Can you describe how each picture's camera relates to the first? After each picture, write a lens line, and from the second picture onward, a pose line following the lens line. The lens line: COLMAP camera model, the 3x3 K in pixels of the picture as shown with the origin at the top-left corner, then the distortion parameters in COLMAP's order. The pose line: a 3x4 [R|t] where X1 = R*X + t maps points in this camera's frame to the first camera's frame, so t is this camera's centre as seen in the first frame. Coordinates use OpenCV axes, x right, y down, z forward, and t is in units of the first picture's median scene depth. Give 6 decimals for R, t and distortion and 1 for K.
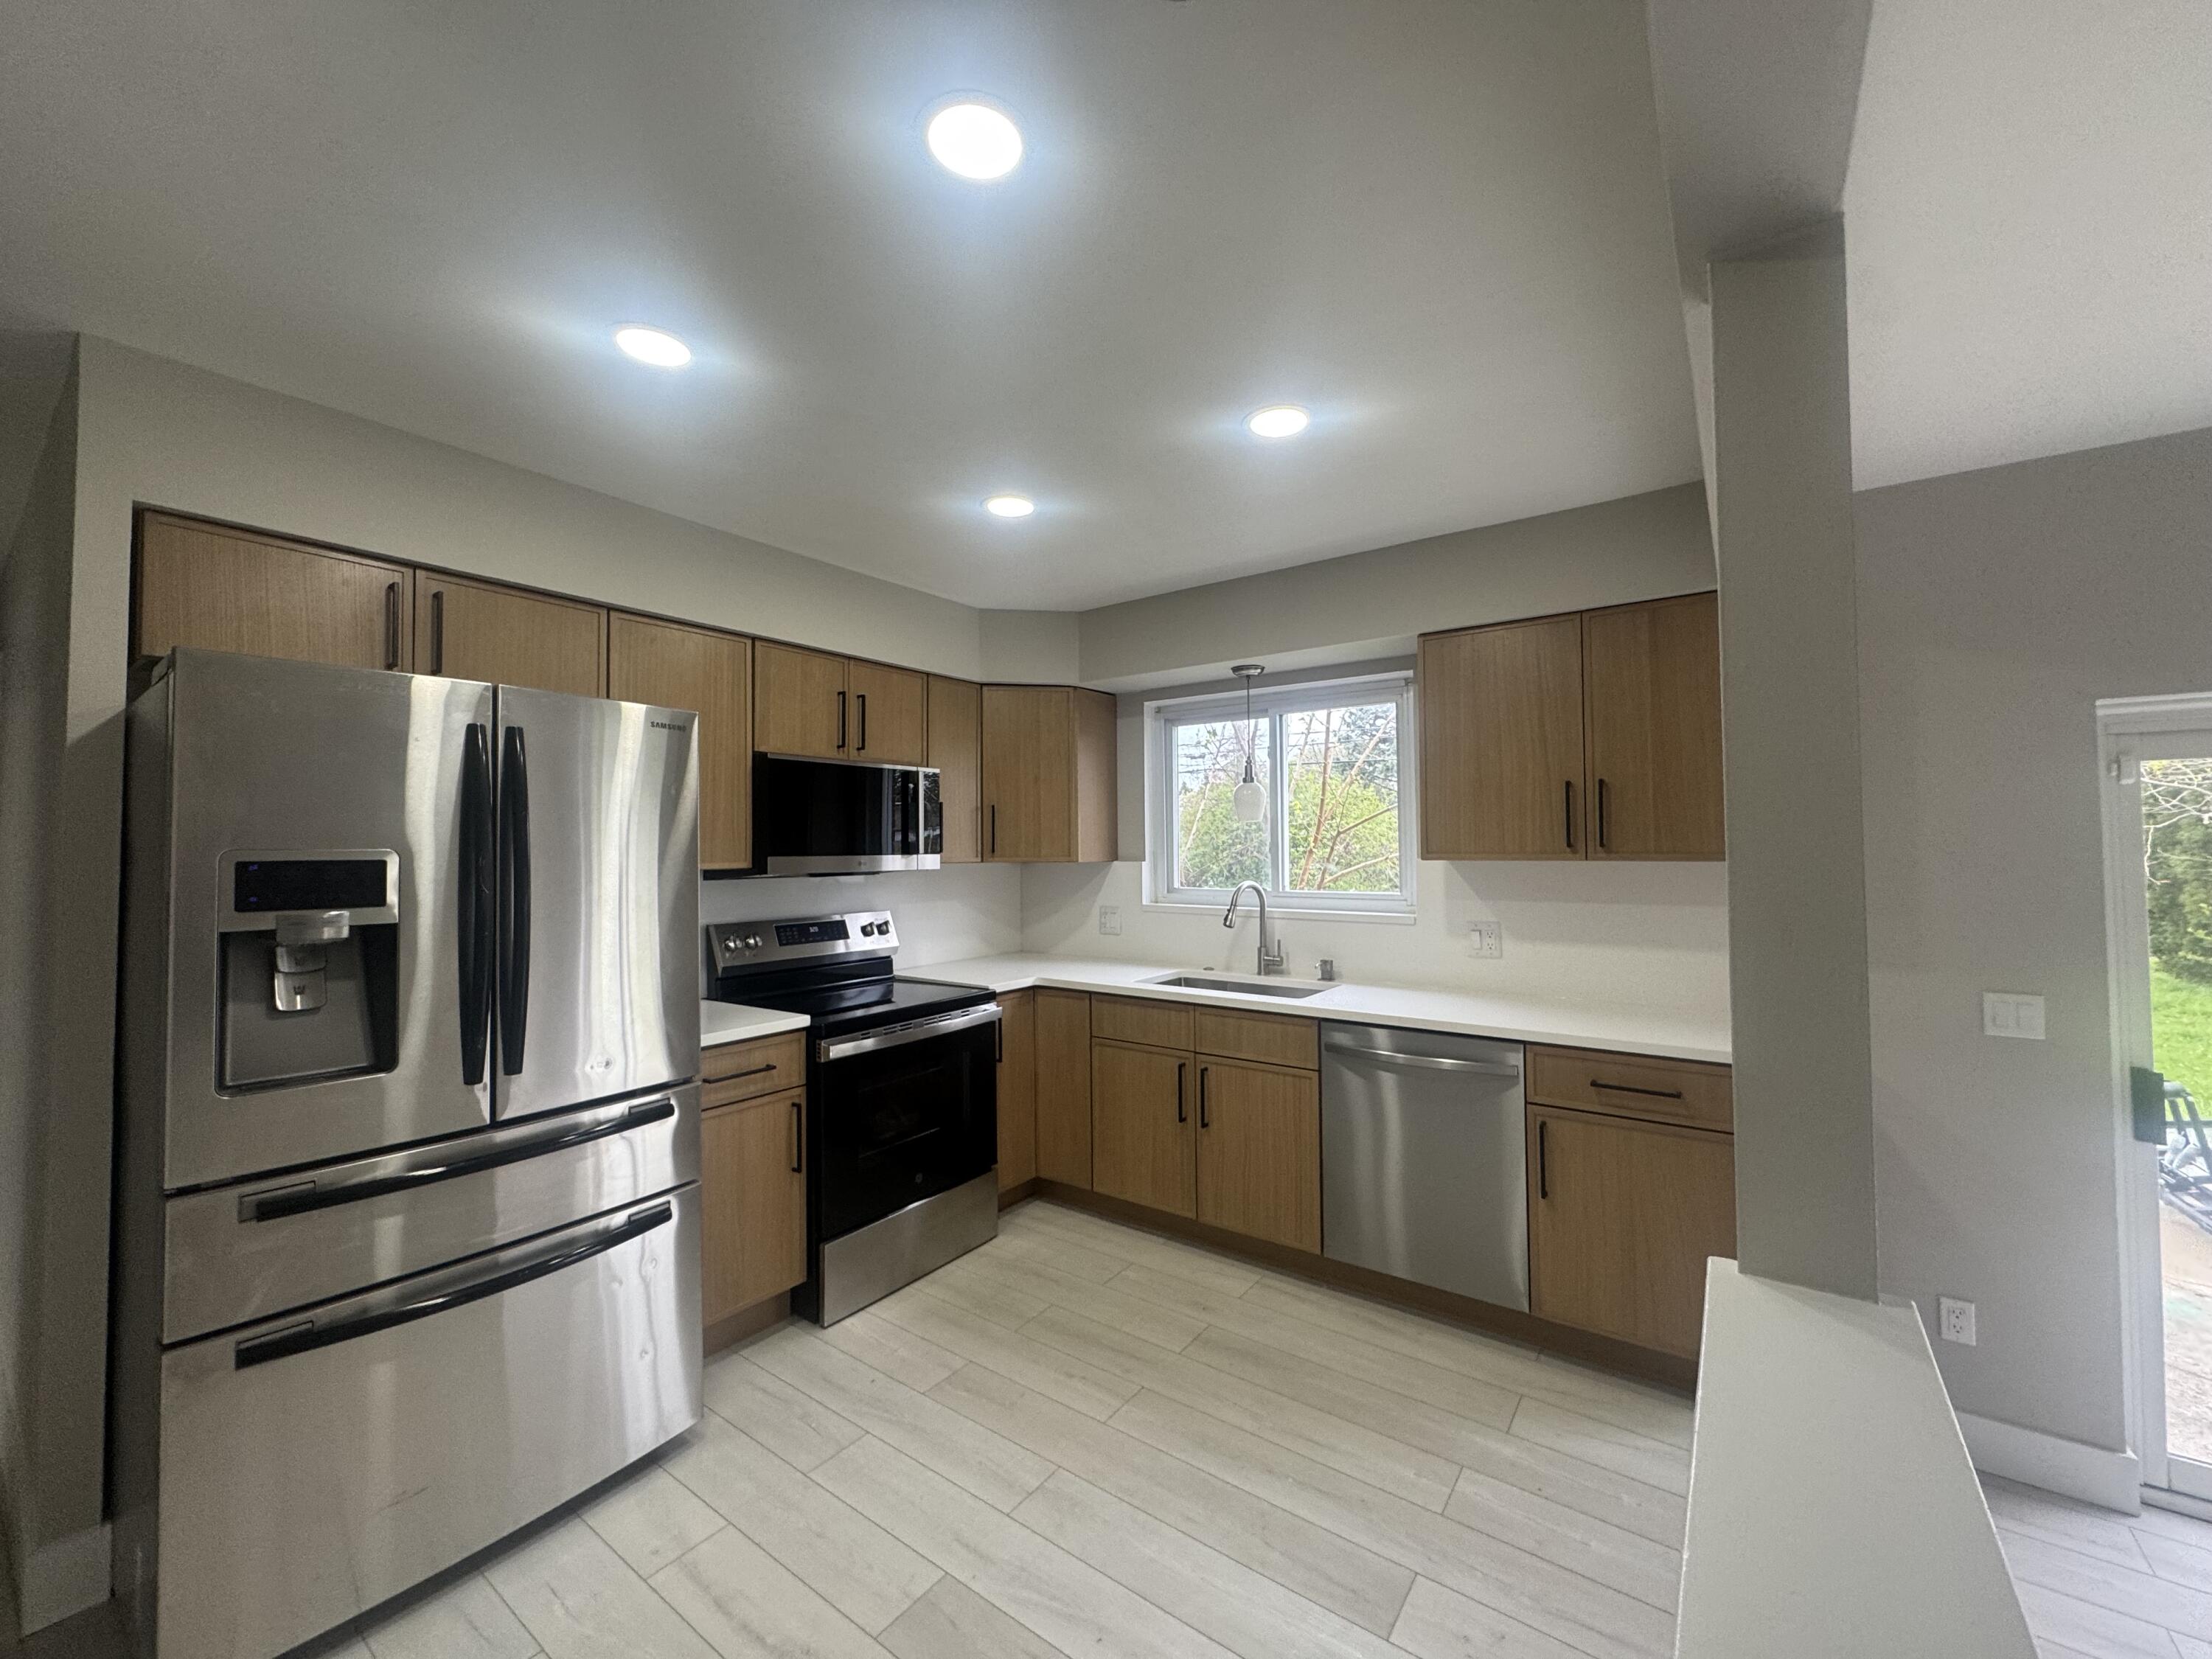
lens RADIAL K [[881.0, 0, 1105.2], [0, 881.0, 826.7], [0, 0, 1]] dist [-0.002602, 0.000072]
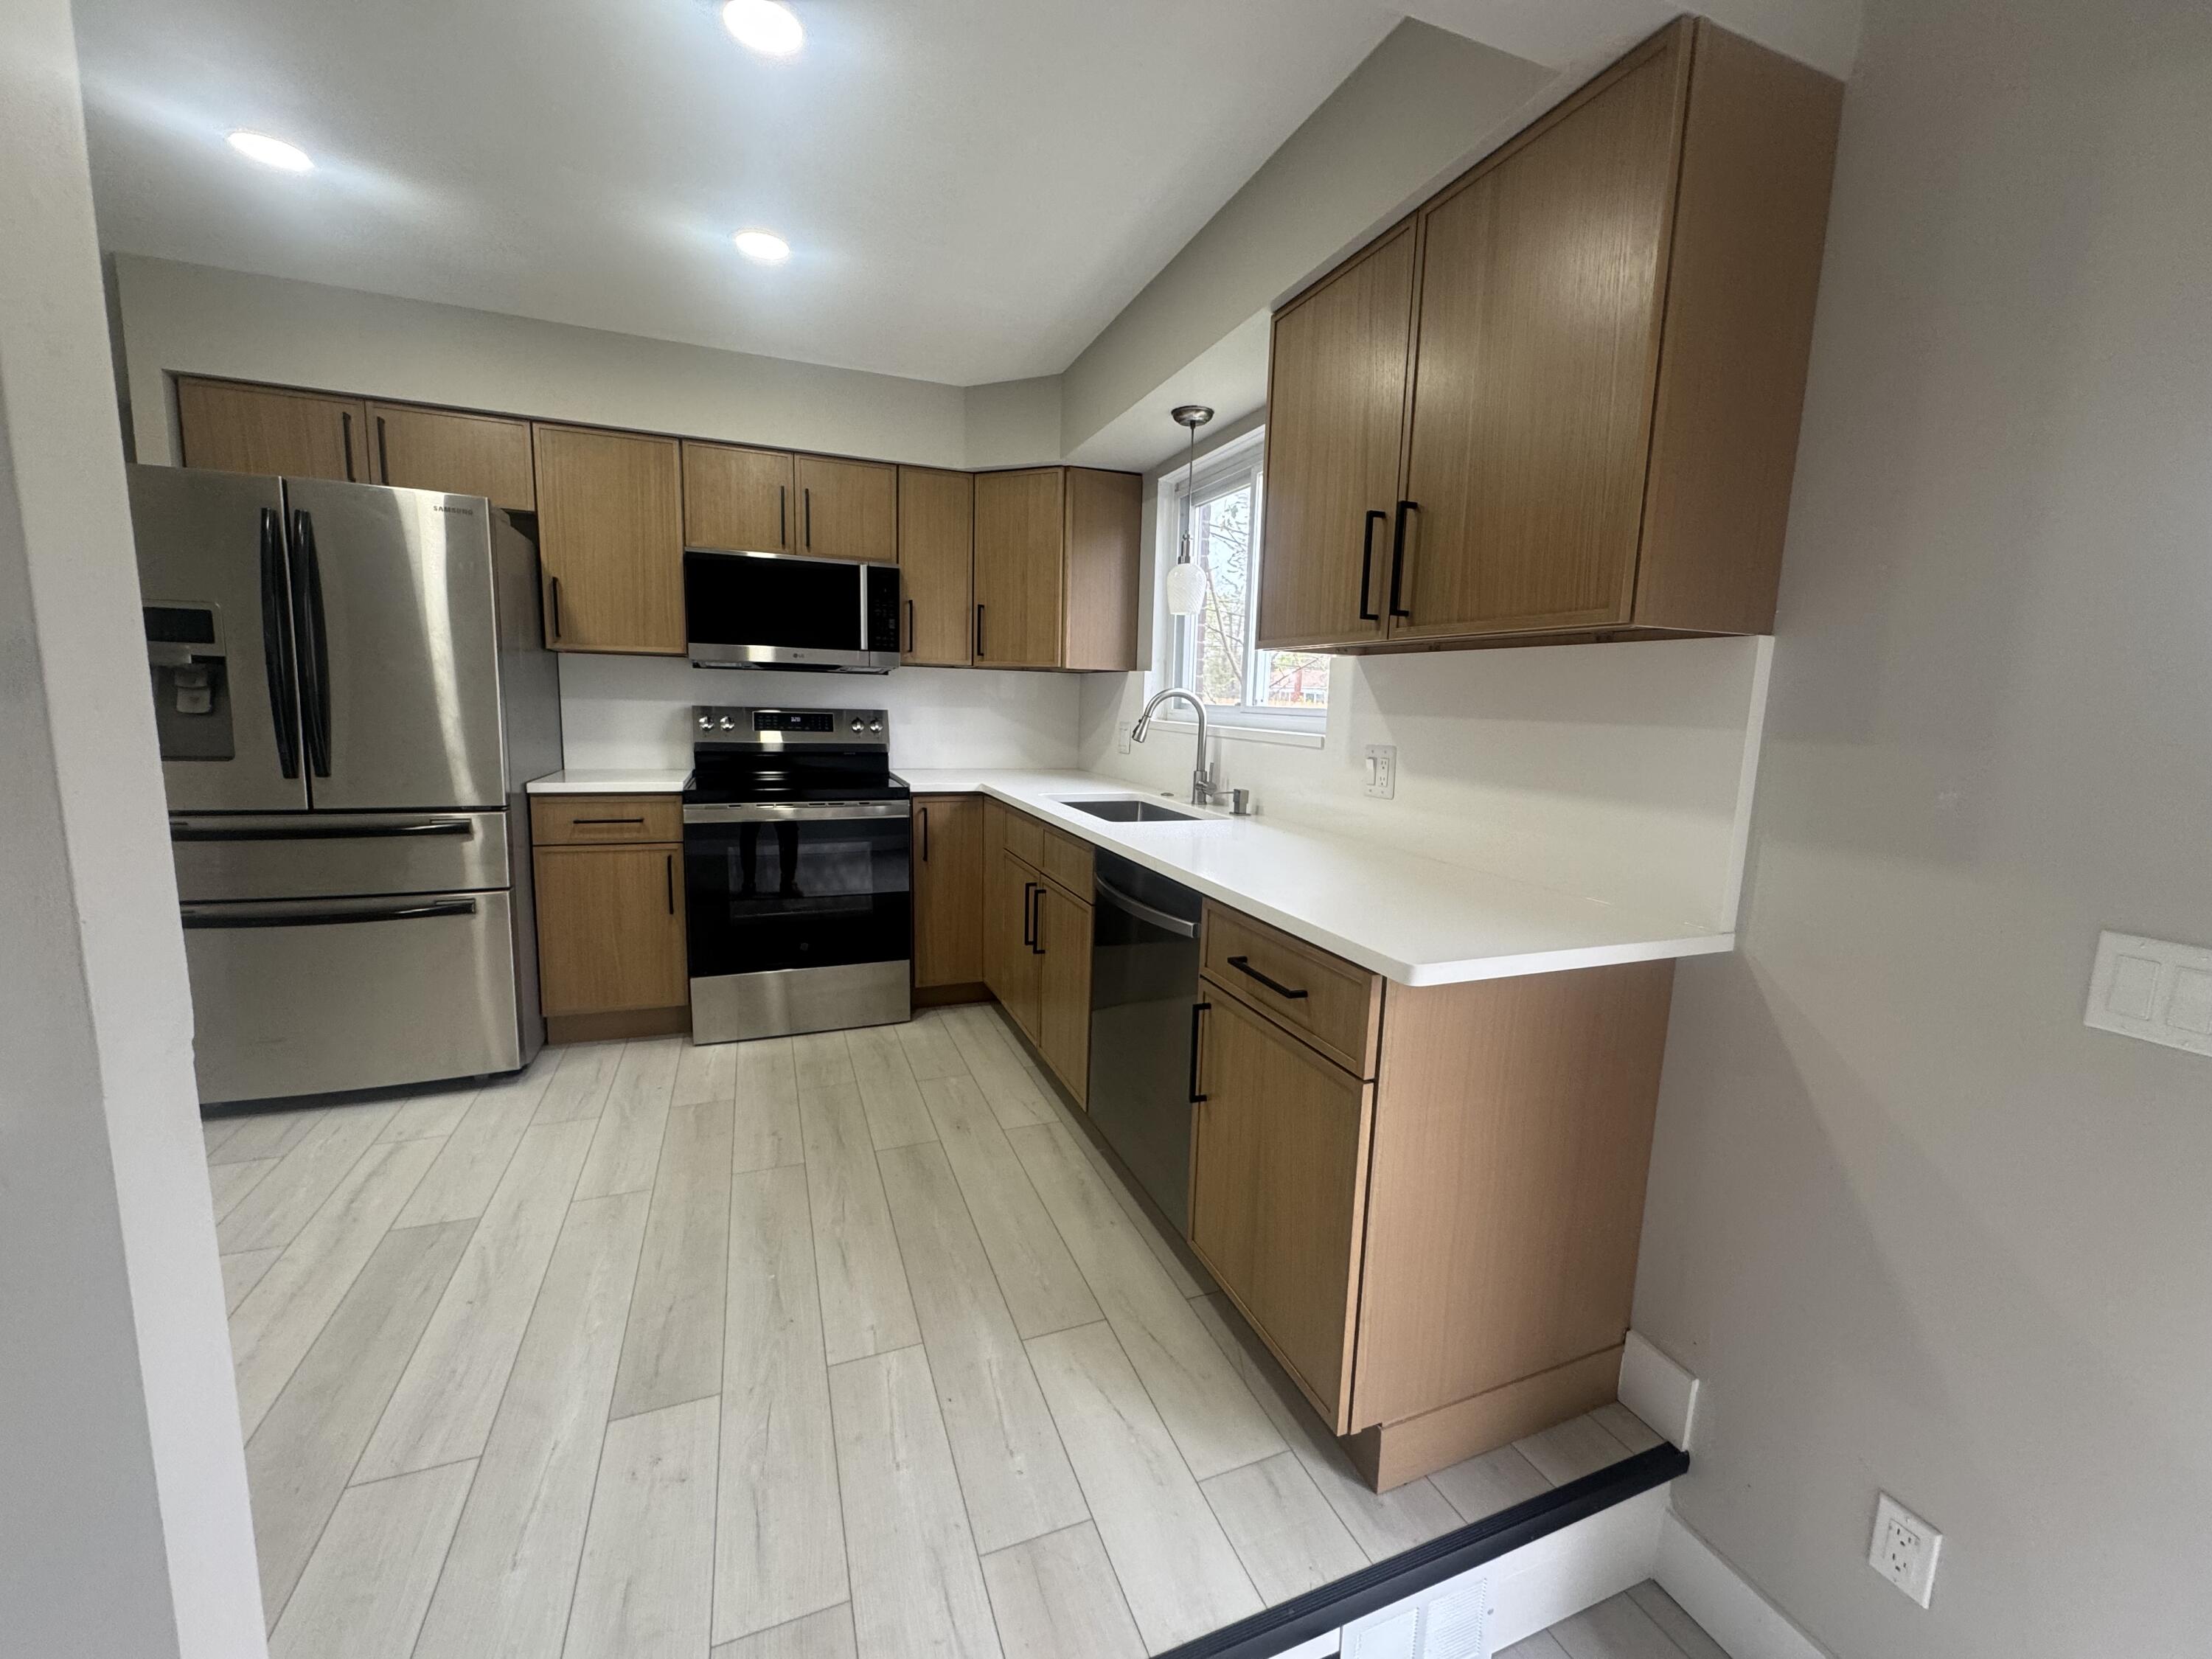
lens RADIAL K [[883.6, 0, 1107.3], [0, 883.6, 826.5], [0, 0, 1]] dist [0.000057, -0.000129]
pose [[0.841435, 0.108390, -0.529376, 0.629676], [-0.022458, 0.985844, 0.166154, 0.060169], [0.539891, -0.127919, 0.831958, 0.297918]]
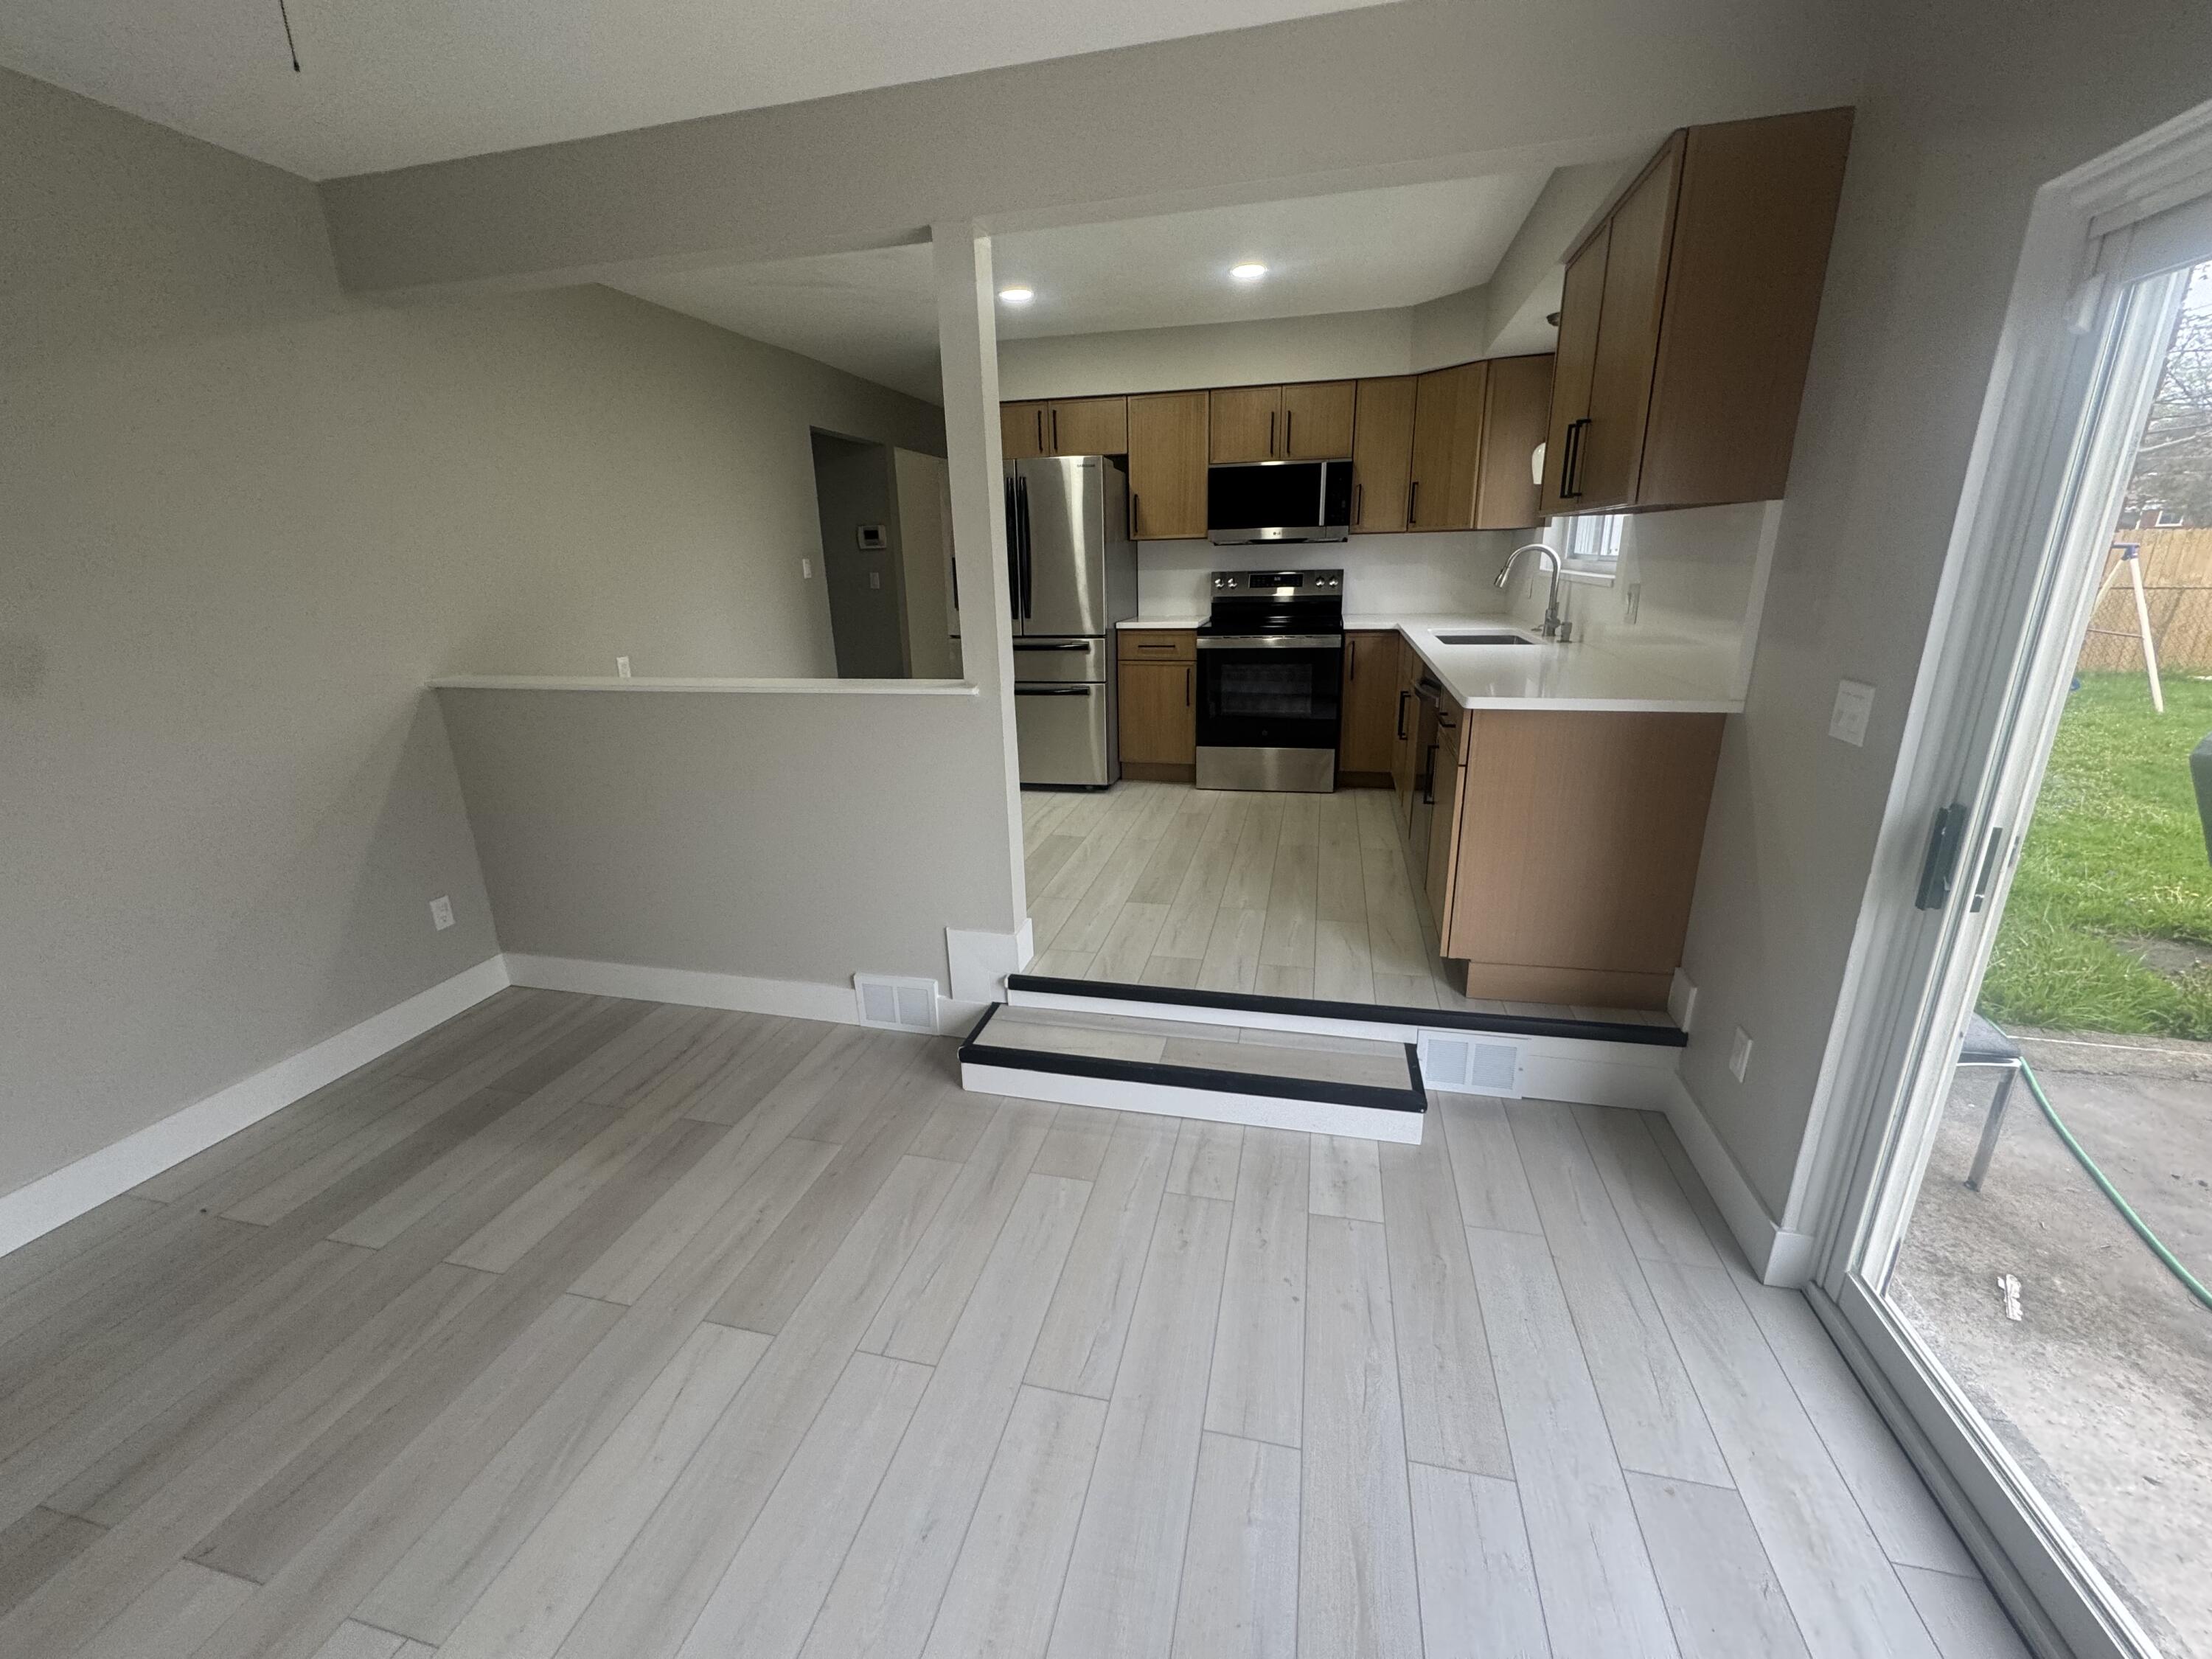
lens RADIAL K [[881.0, 0, 1105.2], [0, 881.0, 826.7], [0, 0, 1]] dist [-0.002602, 0.000072]
pose [[0.378107, 0.271748, -0.884979, 1.123728], [0.043411, 0.949691, 0.310166, 0.038688], [0.924743, -0.155694, 0.347288, 0.116425]]
